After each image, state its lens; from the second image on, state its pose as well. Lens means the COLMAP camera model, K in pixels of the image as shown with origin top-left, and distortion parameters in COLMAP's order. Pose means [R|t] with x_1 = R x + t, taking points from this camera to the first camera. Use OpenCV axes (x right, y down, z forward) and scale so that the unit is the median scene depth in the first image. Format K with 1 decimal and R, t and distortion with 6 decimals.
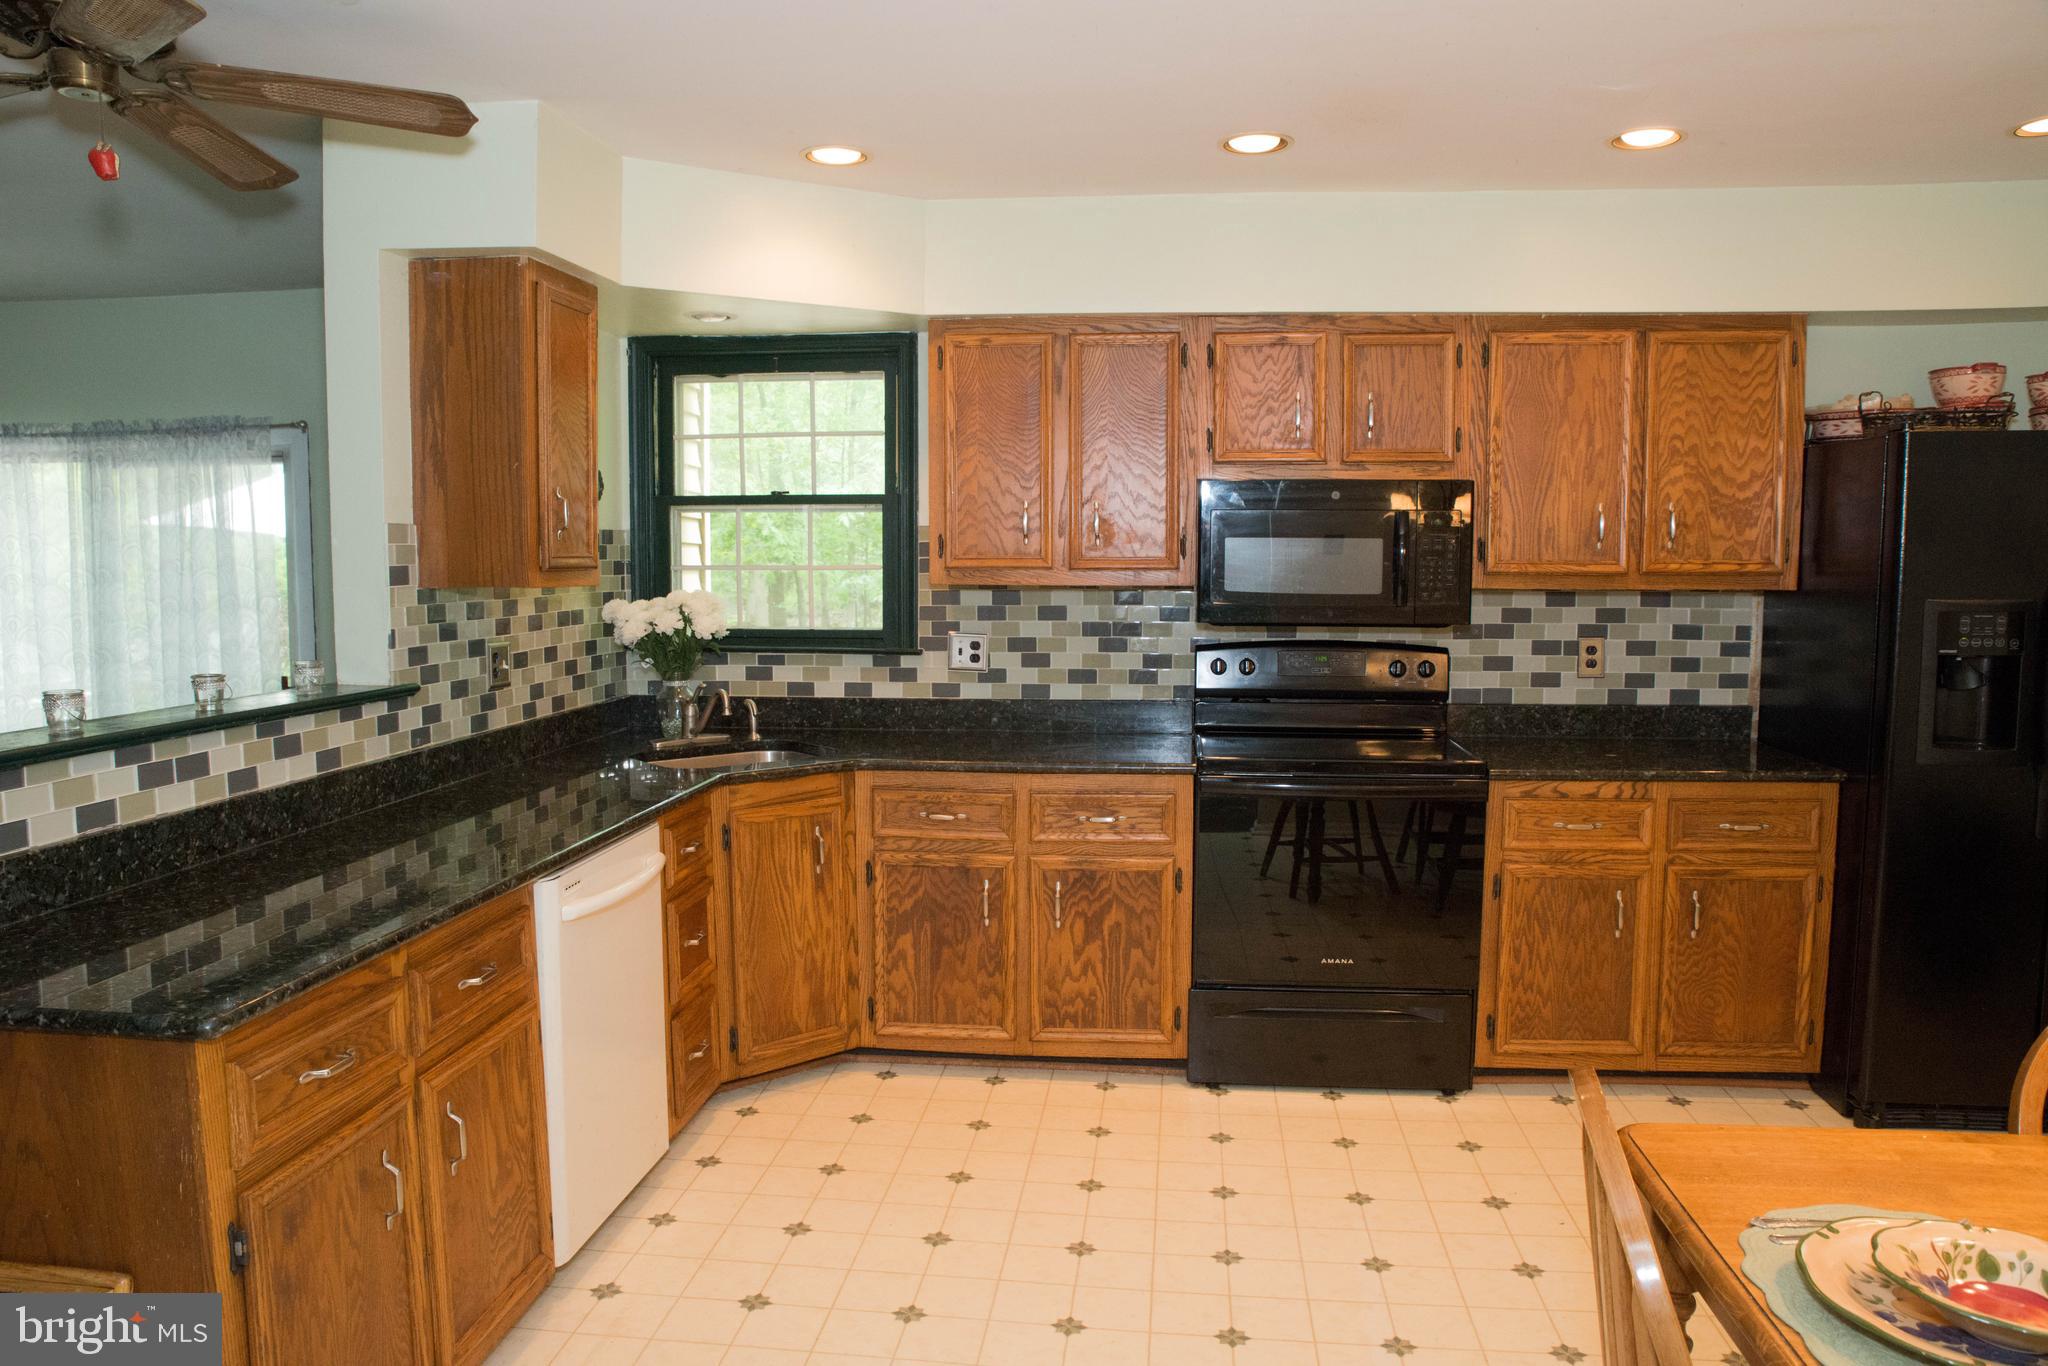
lens RADIAL K [[1408.2, 0, 1014.6], [0, 1408.2, 683.1], [0, 0, 1]] dist [-0.130421, 0.096068]
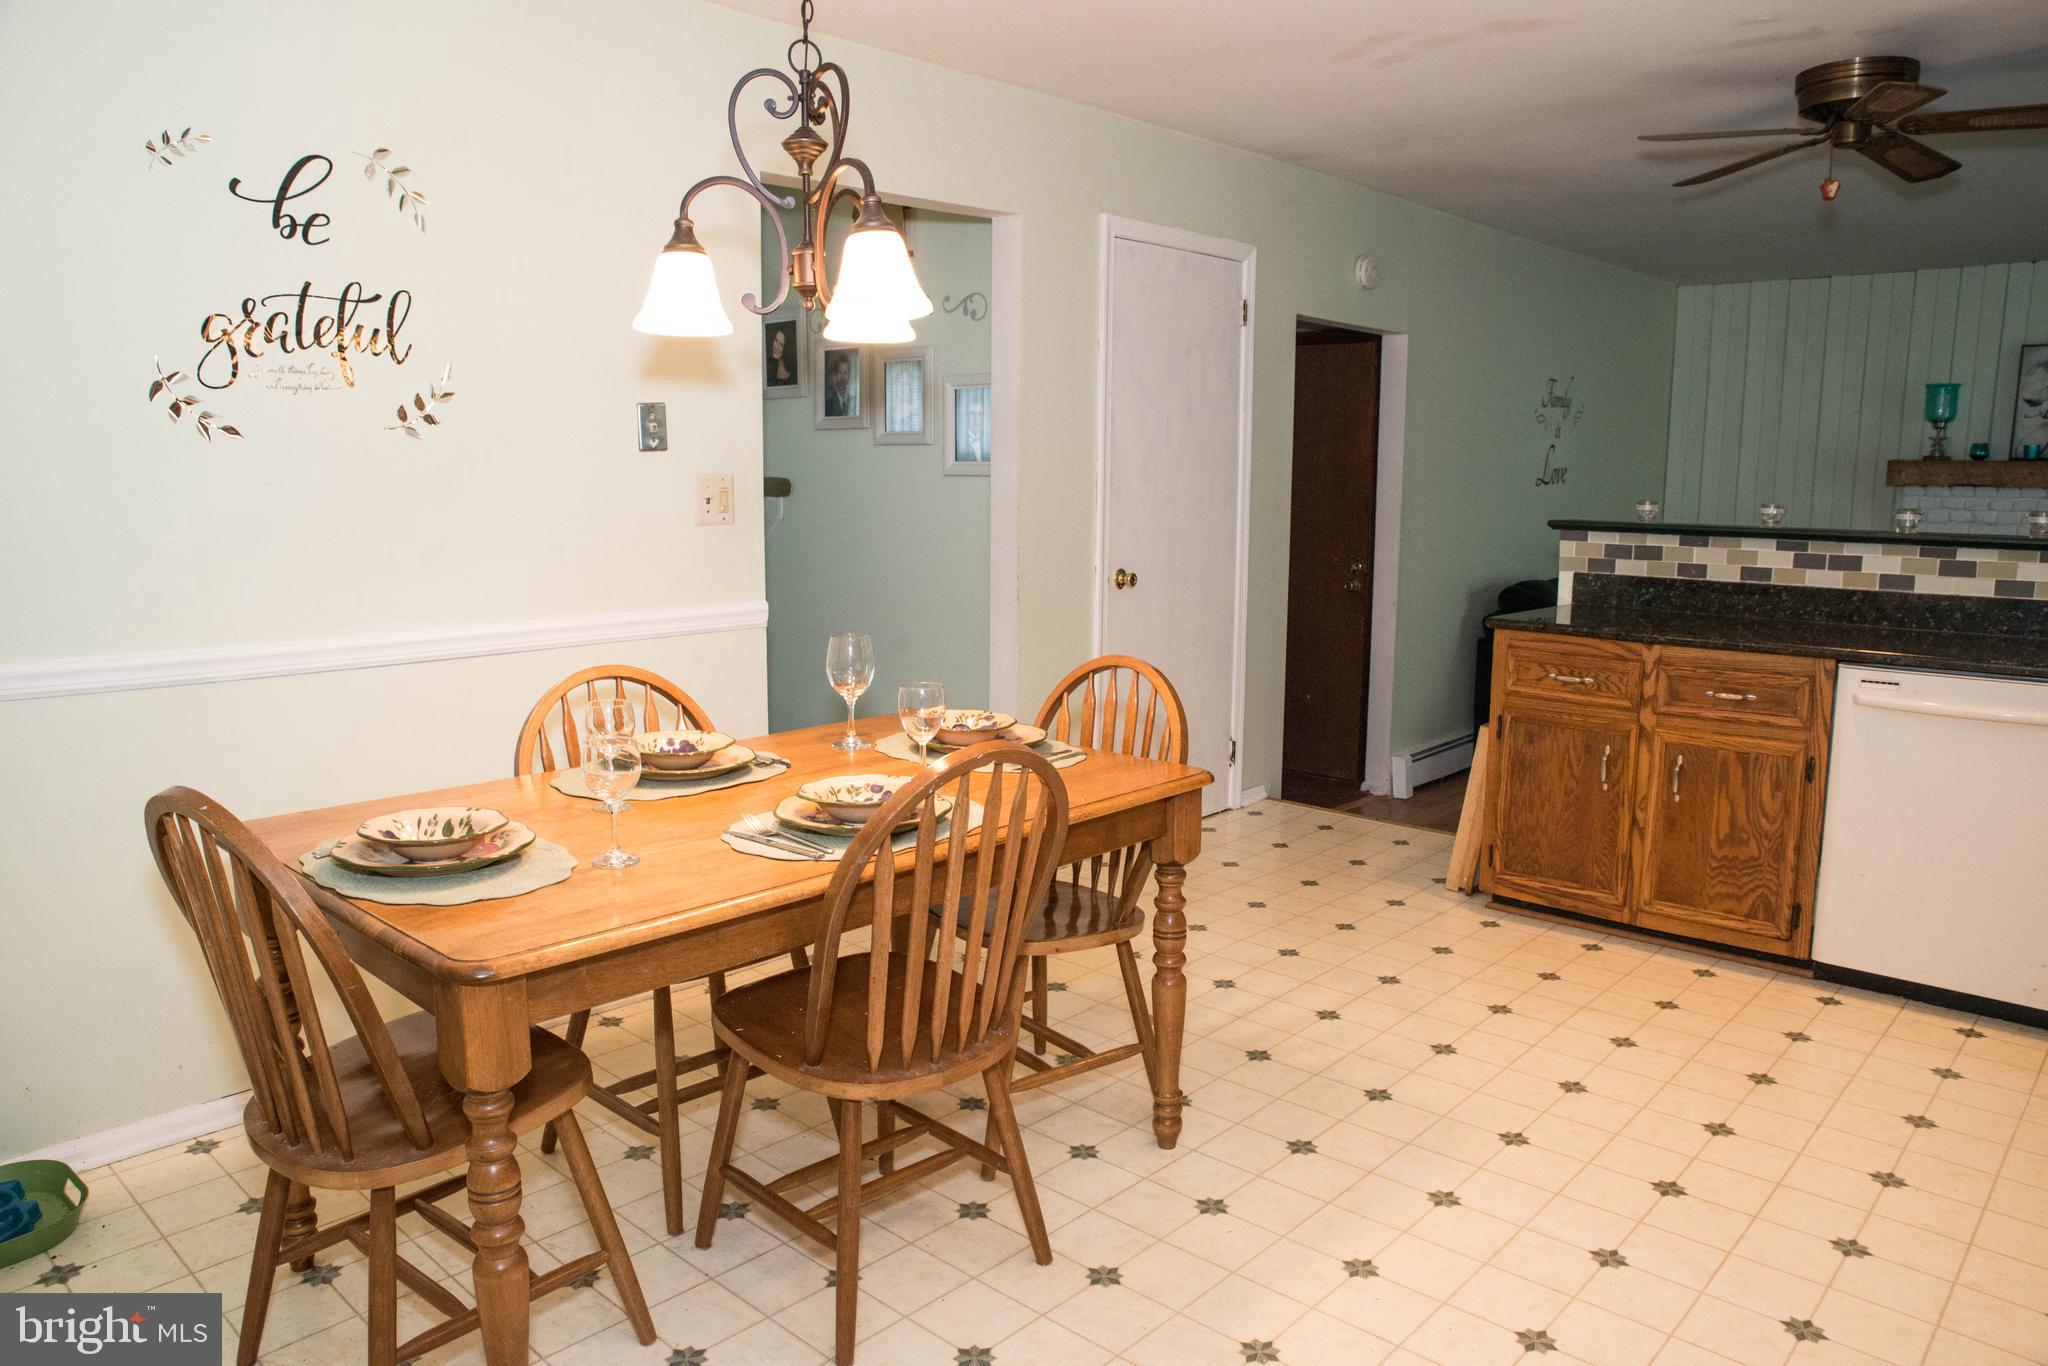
lens RADIAL K [[1408.2, 0, 1014.6], [0, 1408.2, 683.1], [0, 0, 1]] dist [-0.130421, 0.096068]
pose [[-0.592124, 0.123107, -0.796388, 0.800106], [-0.076232, 0.975273, 0.207439, -0.035890], [0.802233, 0.183540, -0.568097, 0.750696]]
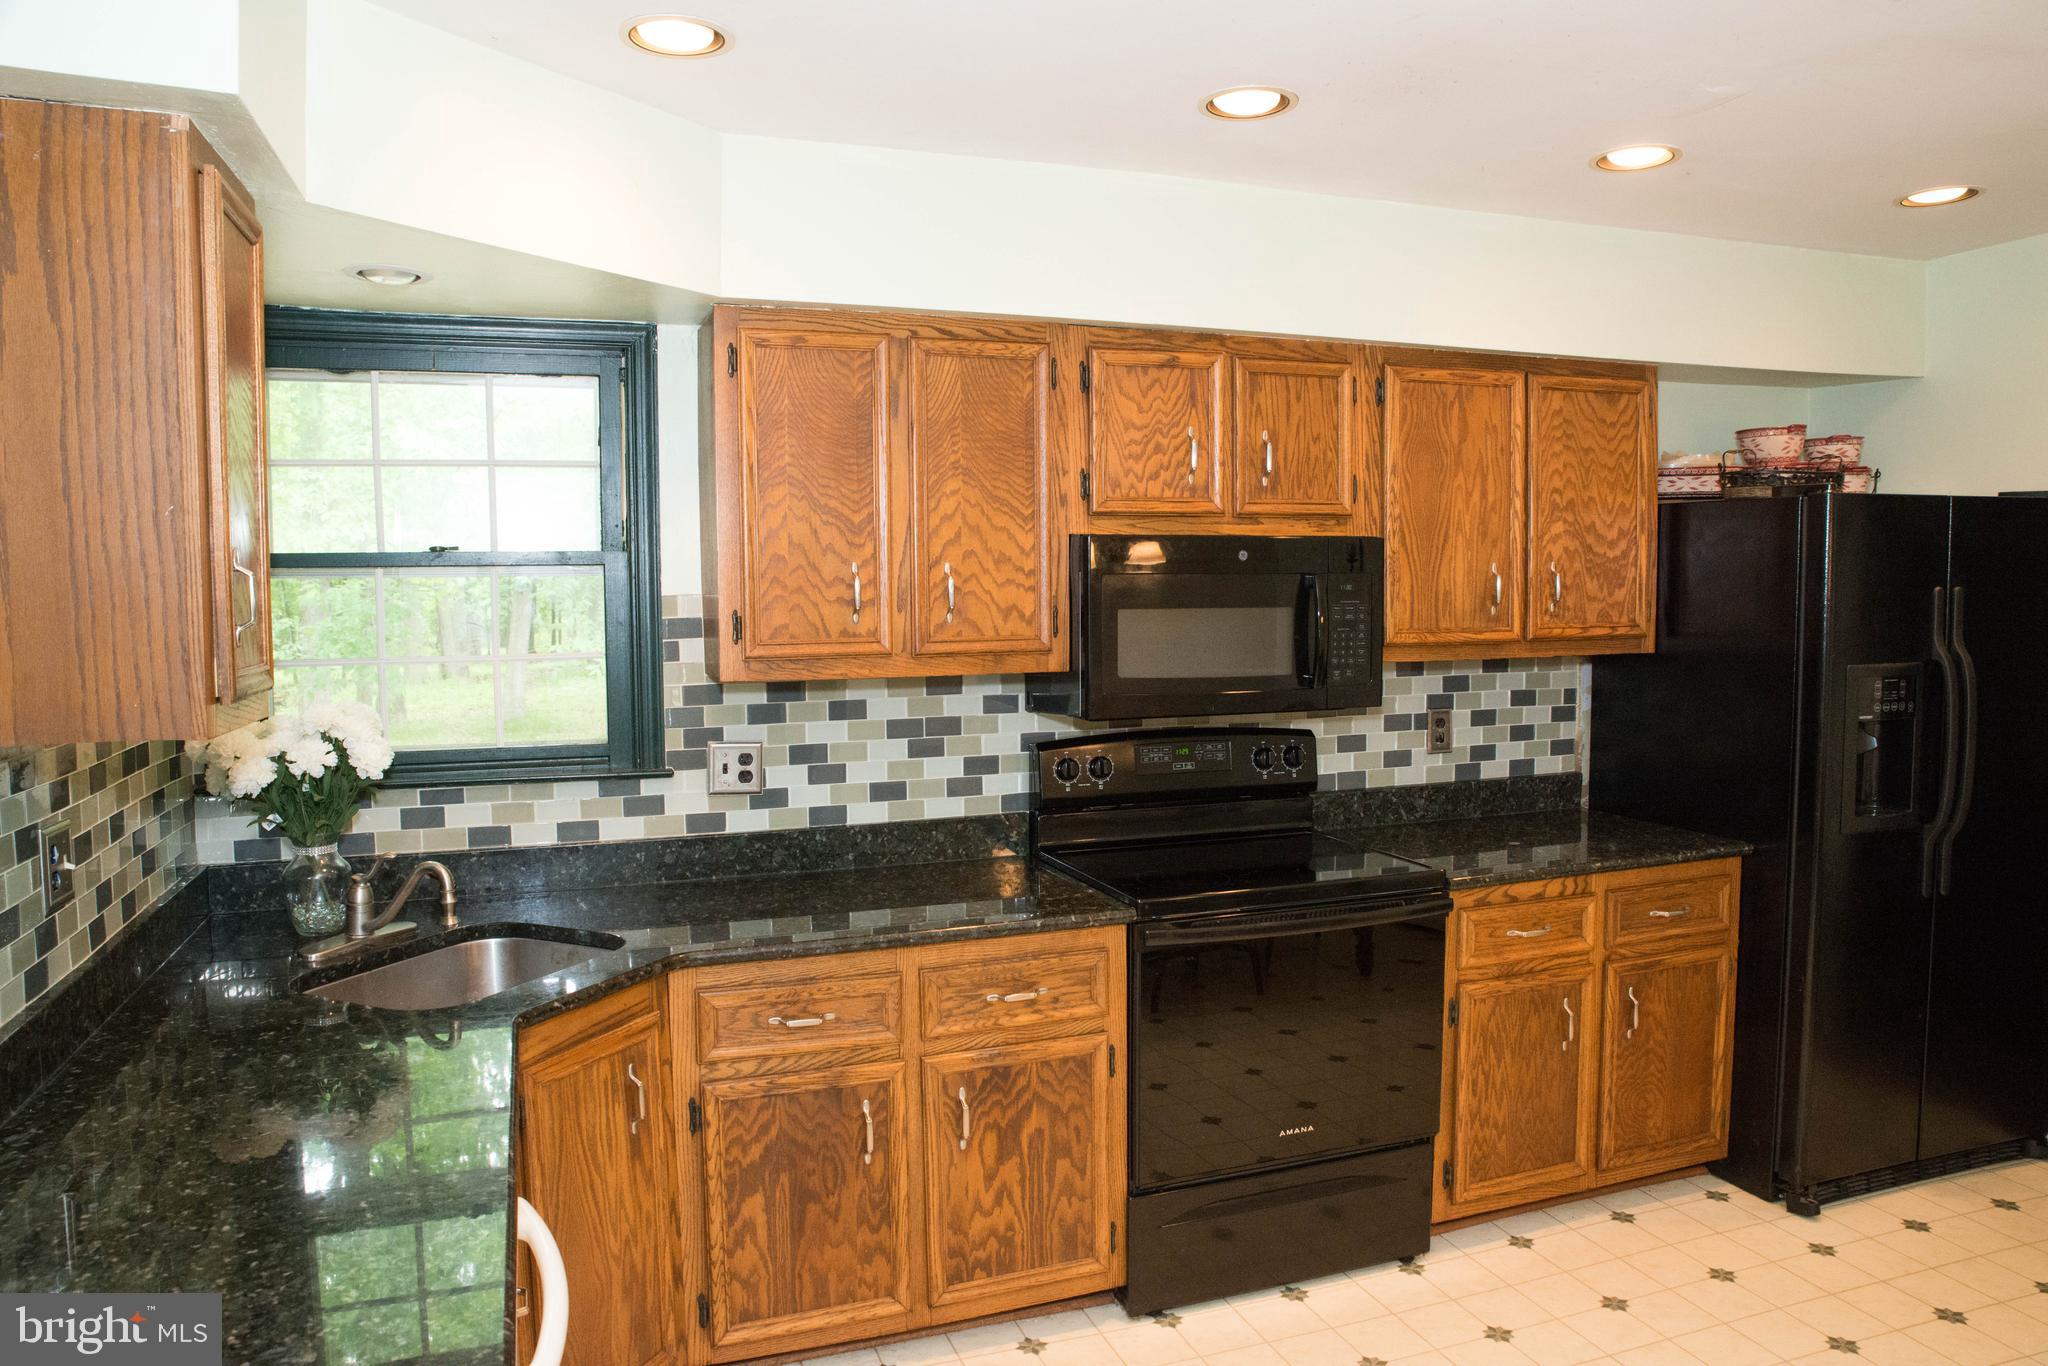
lens RADIAL K [[1408.2, 0, 1014.6], [0, 1408.2, 683.1], [0, 0, 1]] dist [-0.130421, 0.096068]
pose [[0.897518, -0.039766, 0.439180, -0.252057], [0.050208, 0.998664, -0.012182, -0.057517], [-0.438109, 0.032984, 0.898316, 0.329980]]
